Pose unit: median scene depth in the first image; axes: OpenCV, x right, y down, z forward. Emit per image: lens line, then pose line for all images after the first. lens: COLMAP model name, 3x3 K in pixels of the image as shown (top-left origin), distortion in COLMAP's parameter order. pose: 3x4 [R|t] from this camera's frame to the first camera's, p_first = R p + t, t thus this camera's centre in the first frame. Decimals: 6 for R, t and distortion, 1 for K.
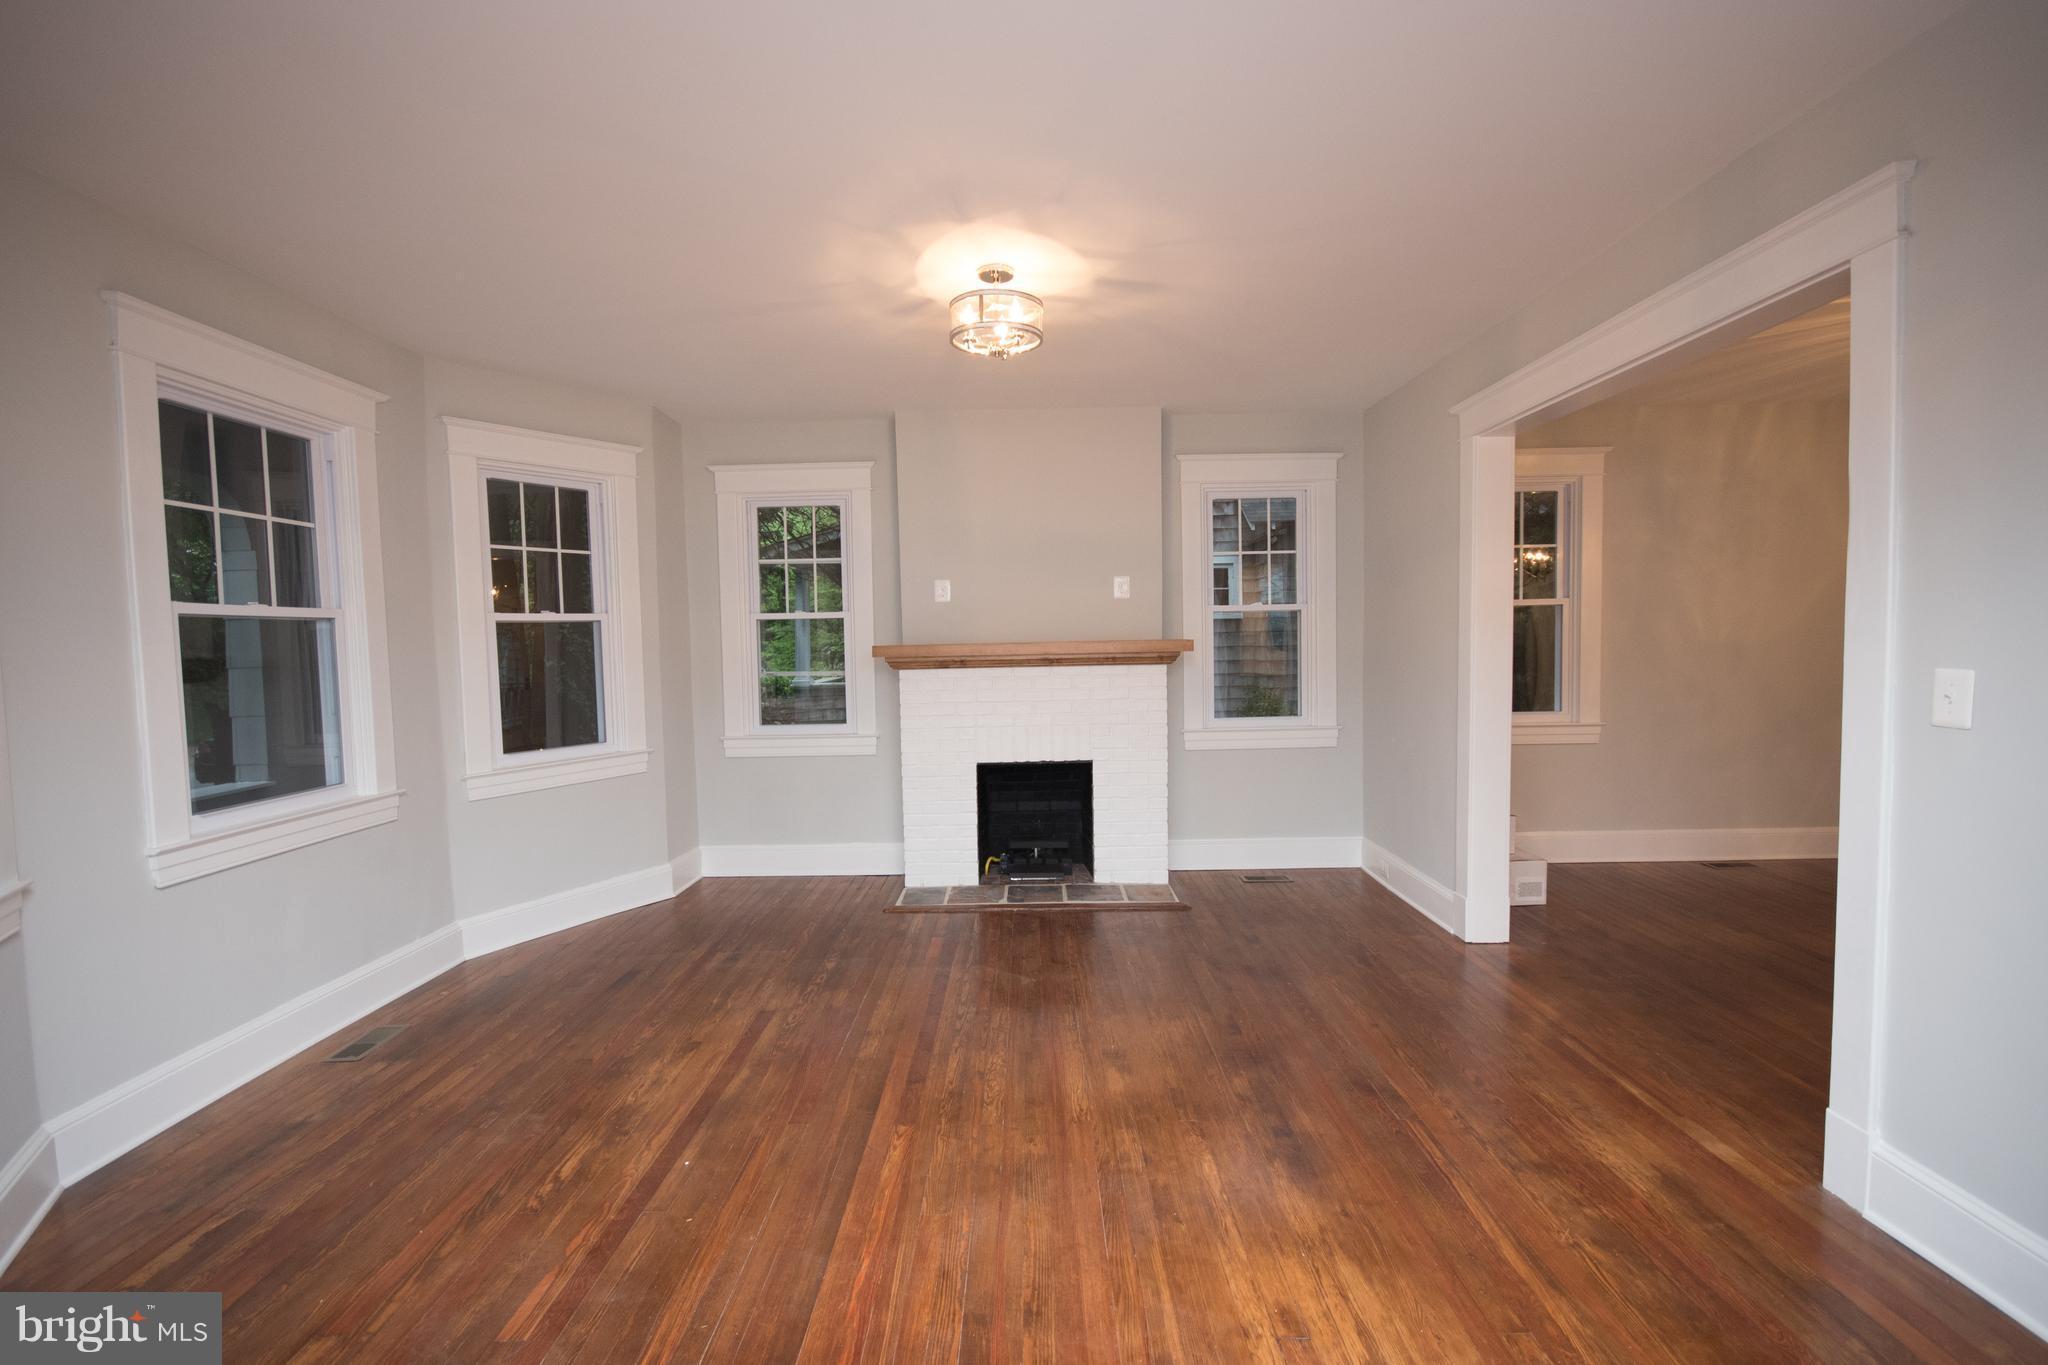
lens RADIAL K [[891.3, 0, 1022.4], [0, 891.3, 691.6], [0, 0, 1]] dist [0.003824, 0.000717]
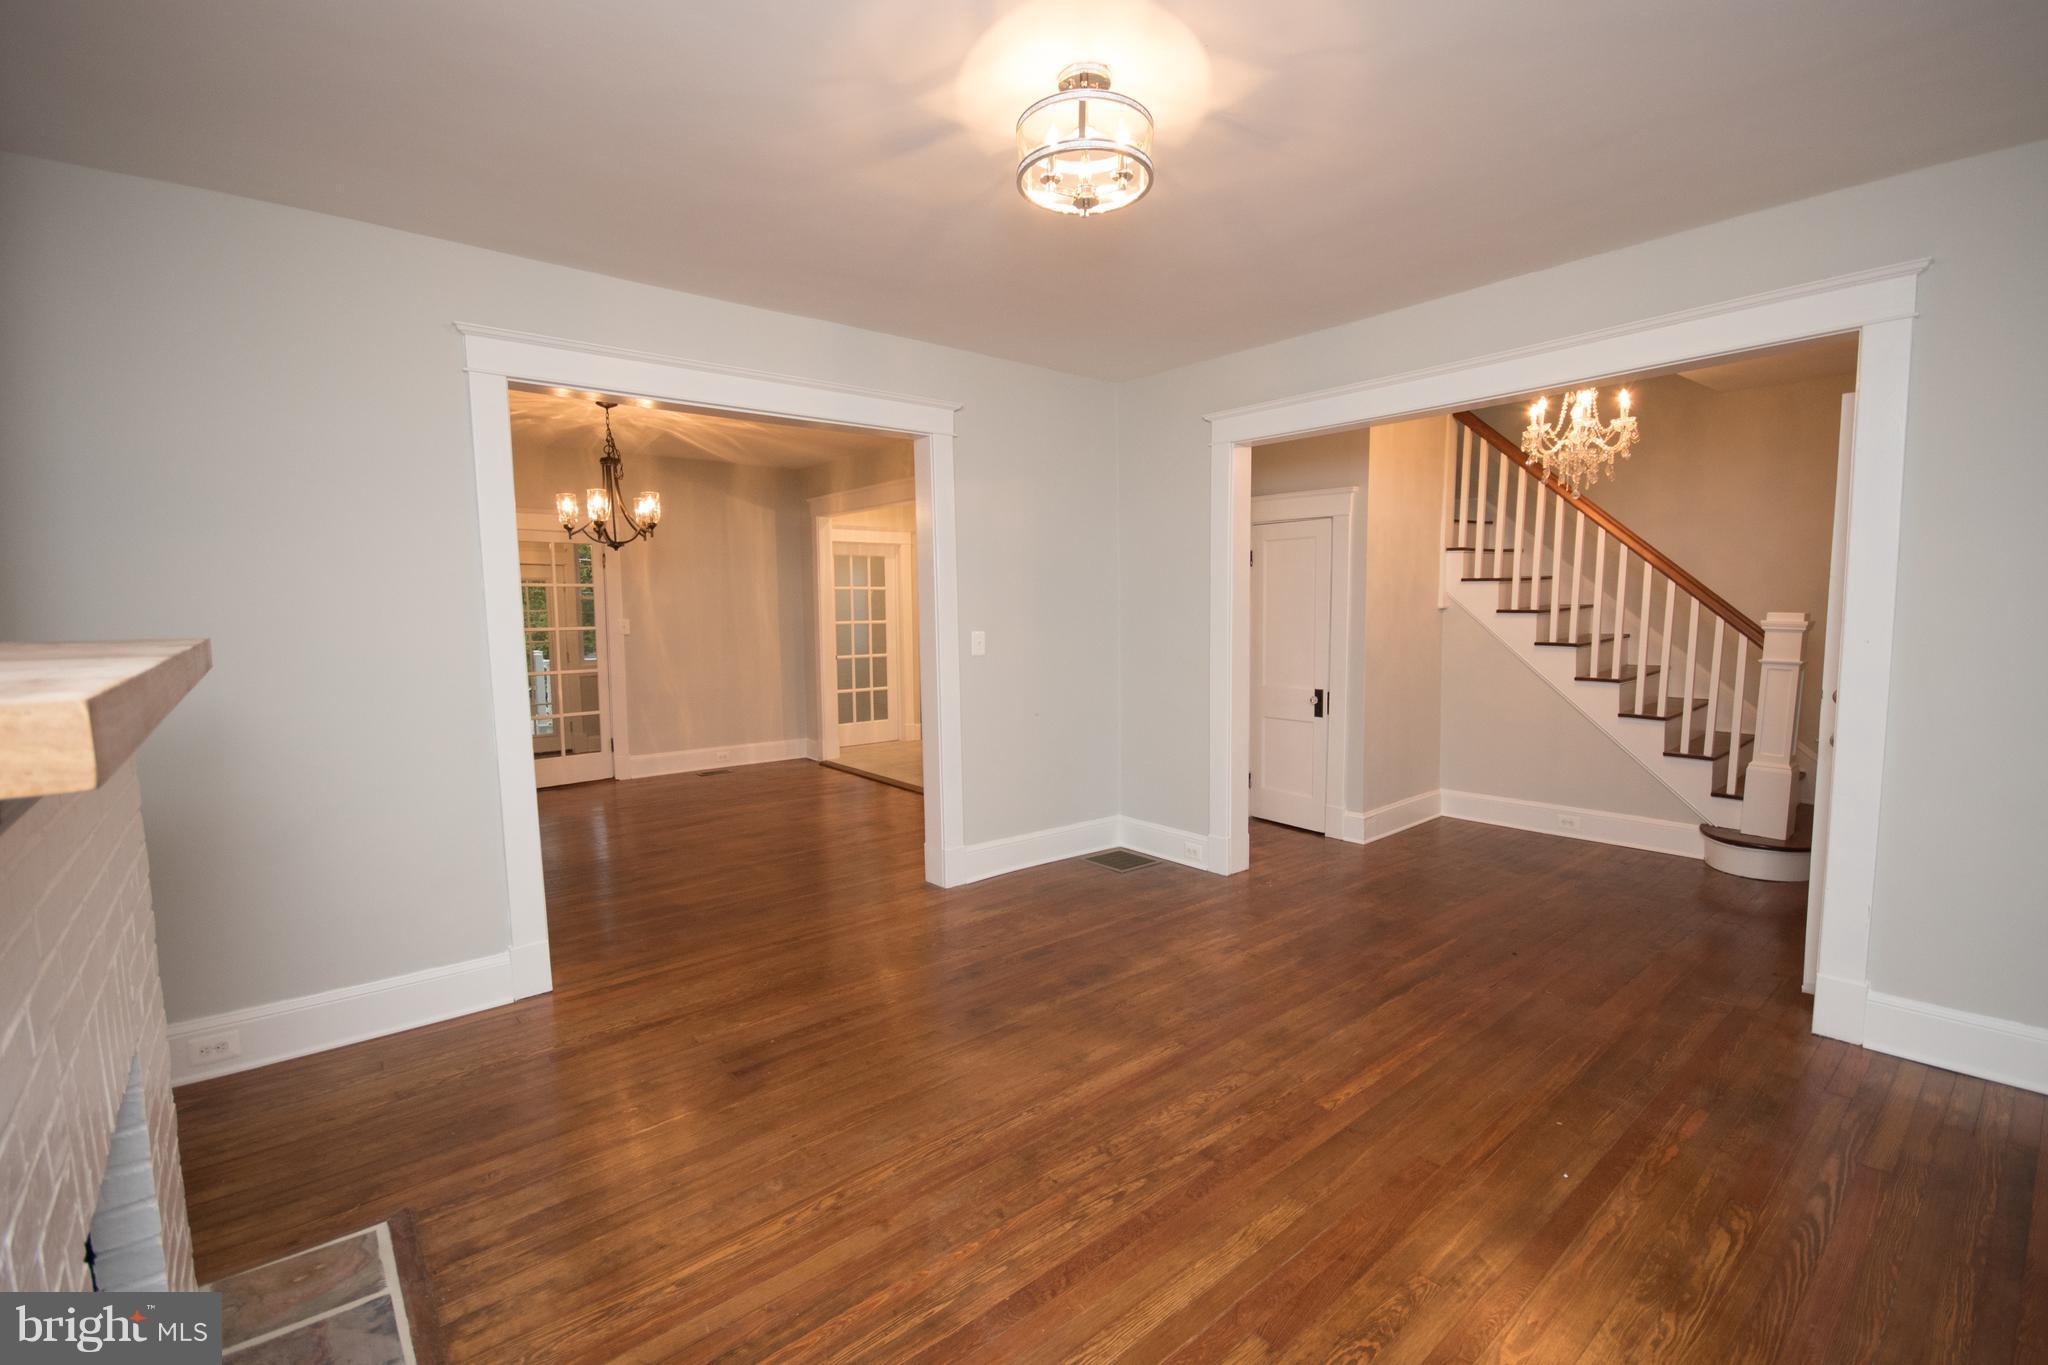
lens RADIAL K [[891.3, 0, 1022.4], [0, 891.3, 691.6], [0, 0, 1]] dist [0.003824, 0.000717]
pose [[-0.644902, -0.050466, 0.762597, -0.700967], [0.064529, 0.990659, 0.120128, -0.117522], [-0.761536, 0.126681, -0.635622, 1.972815]]
